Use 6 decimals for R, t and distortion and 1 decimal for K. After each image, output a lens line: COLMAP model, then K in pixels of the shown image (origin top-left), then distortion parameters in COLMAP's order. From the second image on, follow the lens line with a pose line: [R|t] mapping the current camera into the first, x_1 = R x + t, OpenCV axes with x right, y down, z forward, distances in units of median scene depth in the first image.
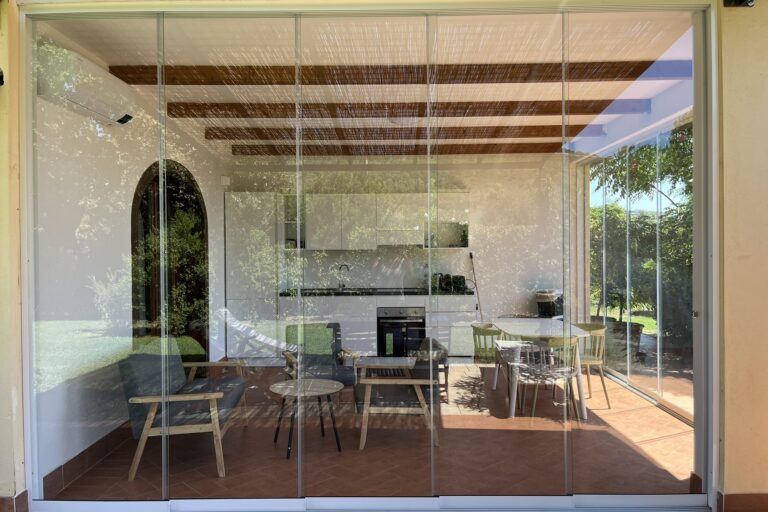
lens RADIAL K [[581.4, 0, 378.6], [0, 581.4, 254.7], [0, 0, 1]] dist [0.049427, -0.064090]
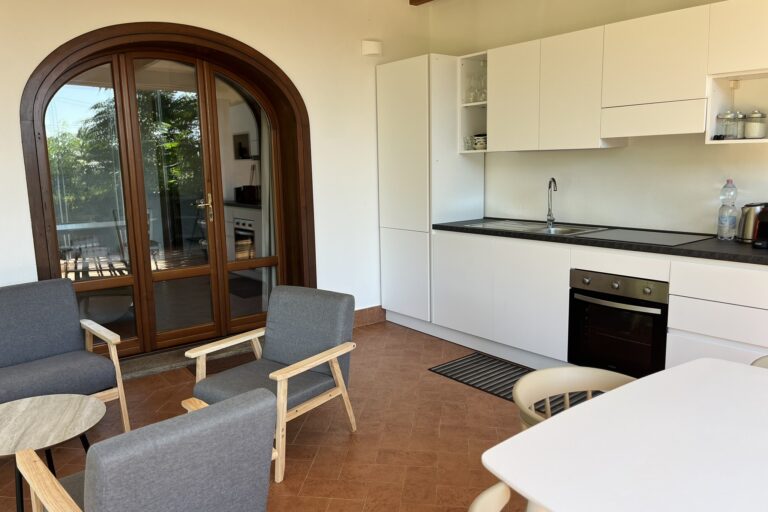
lens RADIAL K [[581.4, 0, 376.2], [0, 581.4, 256.3], [0, 0, 1]] dist [0.049427, -0.064090]
pose [[0.624211, 0.119343, -0.772087, 0.274943], [0.009419, 0.987042, 0.160184, 0.000377], [0.781199, -0.107261, 0.614999, 0.570166]]
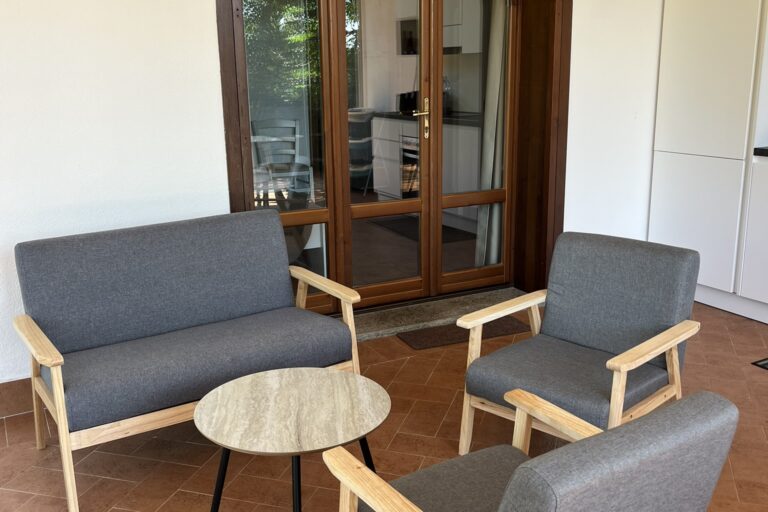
lens RADIAL K [[772.4, 0, 379.4], [0, 772.4, 258.0], [0, 0, 1]] dist [0.030581, 0.000000]
pose [[0.478909, 0.210601, -0.852229, 0.189108], [0.004449, 0.970202, 0.242255, 0.007345], [0.877853, -0.119810, 0.463701, 0.503758]]
